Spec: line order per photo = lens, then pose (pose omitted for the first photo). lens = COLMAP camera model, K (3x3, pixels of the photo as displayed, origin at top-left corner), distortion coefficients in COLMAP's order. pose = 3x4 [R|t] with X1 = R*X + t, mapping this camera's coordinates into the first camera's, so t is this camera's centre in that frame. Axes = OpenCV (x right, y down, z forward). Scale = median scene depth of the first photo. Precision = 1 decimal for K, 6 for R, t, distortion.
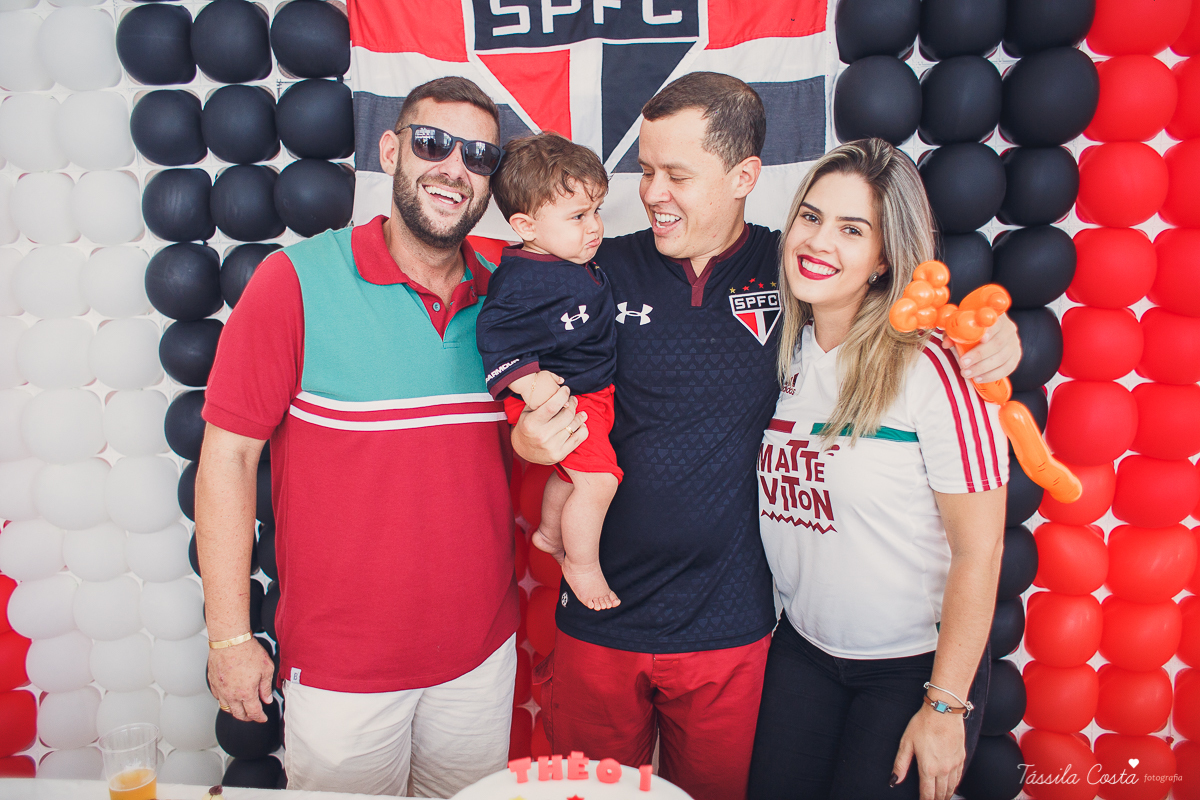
lens RADIAL K [[961.4, 0, 595.8], [0, 961.4, 398.1], [0, 0, 1]] dist [-0.099704, 0.125858]
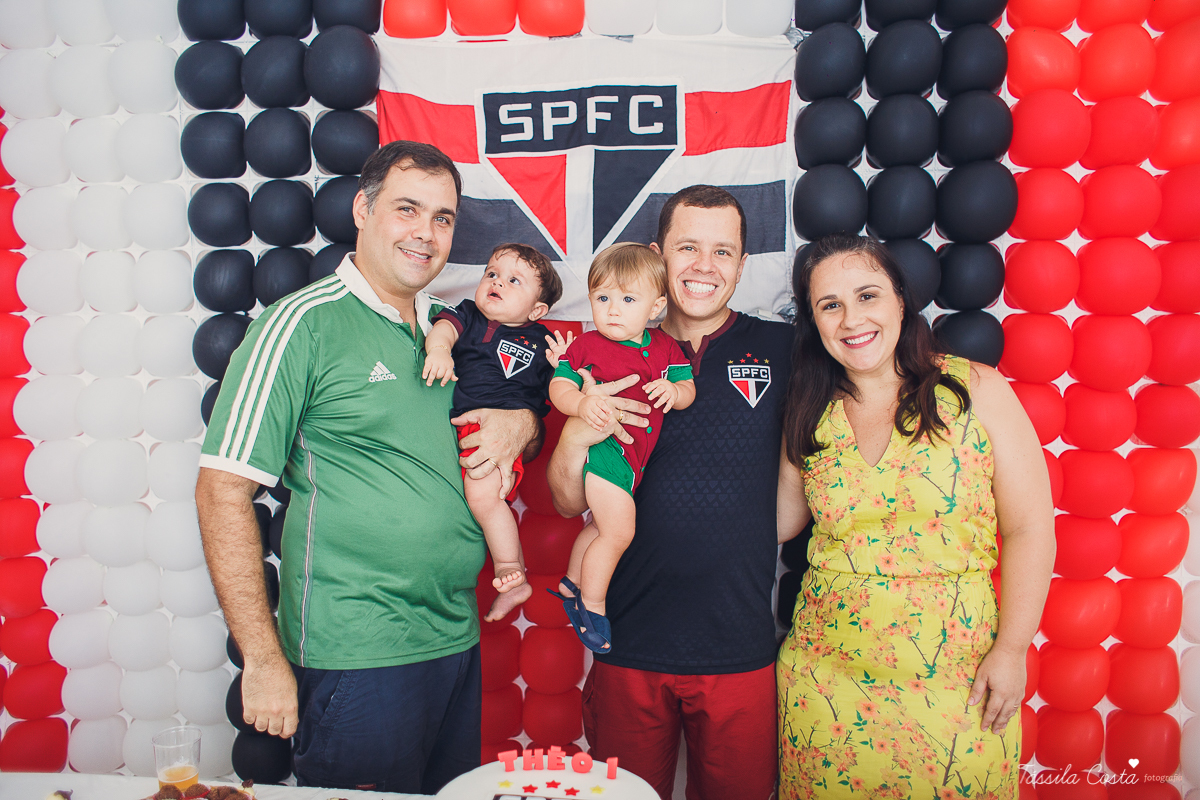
lens RADIAL K [[1044.5, 0, 600.0], [0, 1044.5, 400.0], [0, 0, 1]] dist [-0.160156, 0.254348]
pose [[0.999797, 0.016115, -0.012119, 0.033610], [-0.016910, 0.997497, -0.068651, 0.019503], [0.010982, 0.068842, 0.997567, -0.242214]]
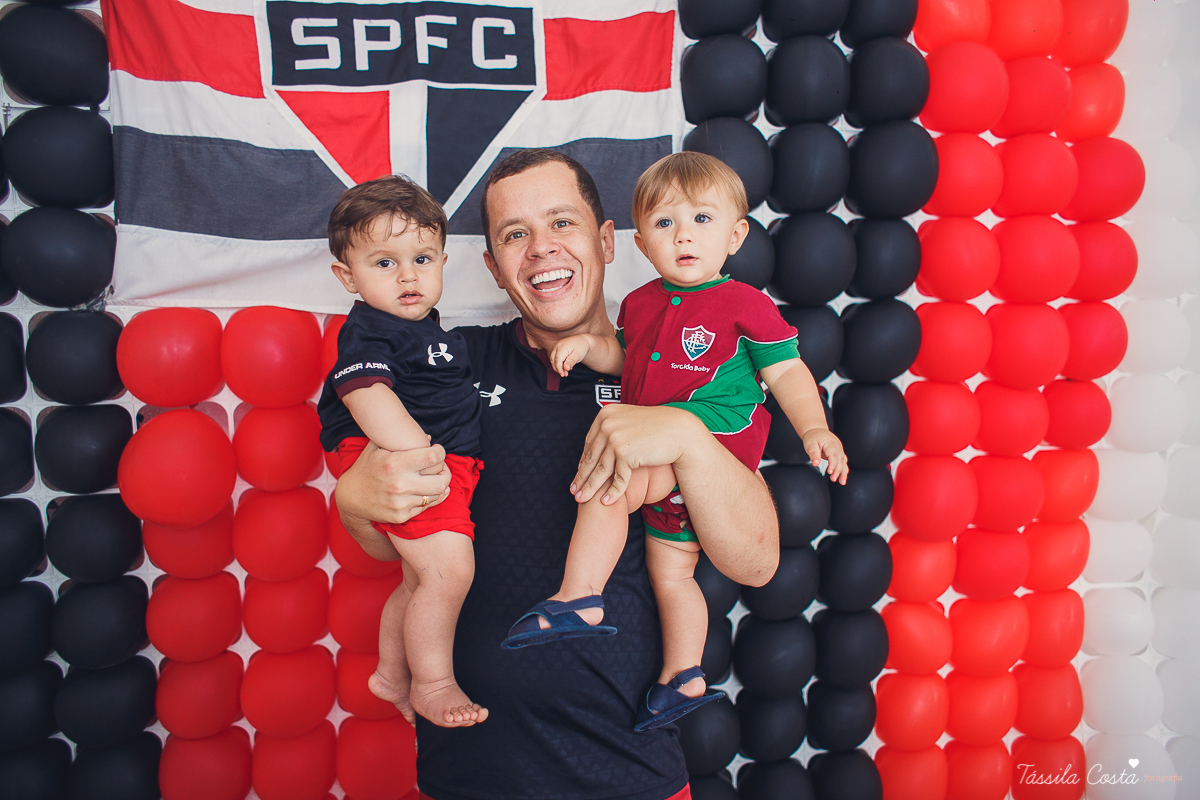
lens RADIAL K [[961.4, 0, 595.8], [0, 961.4, 398.1], [0, 0, 1]] dist [-0.099704, 0.125858]
pose [[0.963854, -0.016755, 0.265902, -0.079482], [0.033154, 0.997806, -0.057307, -0.034402], [-0.264358, 0.064051, 0.962295, 0.142116]]
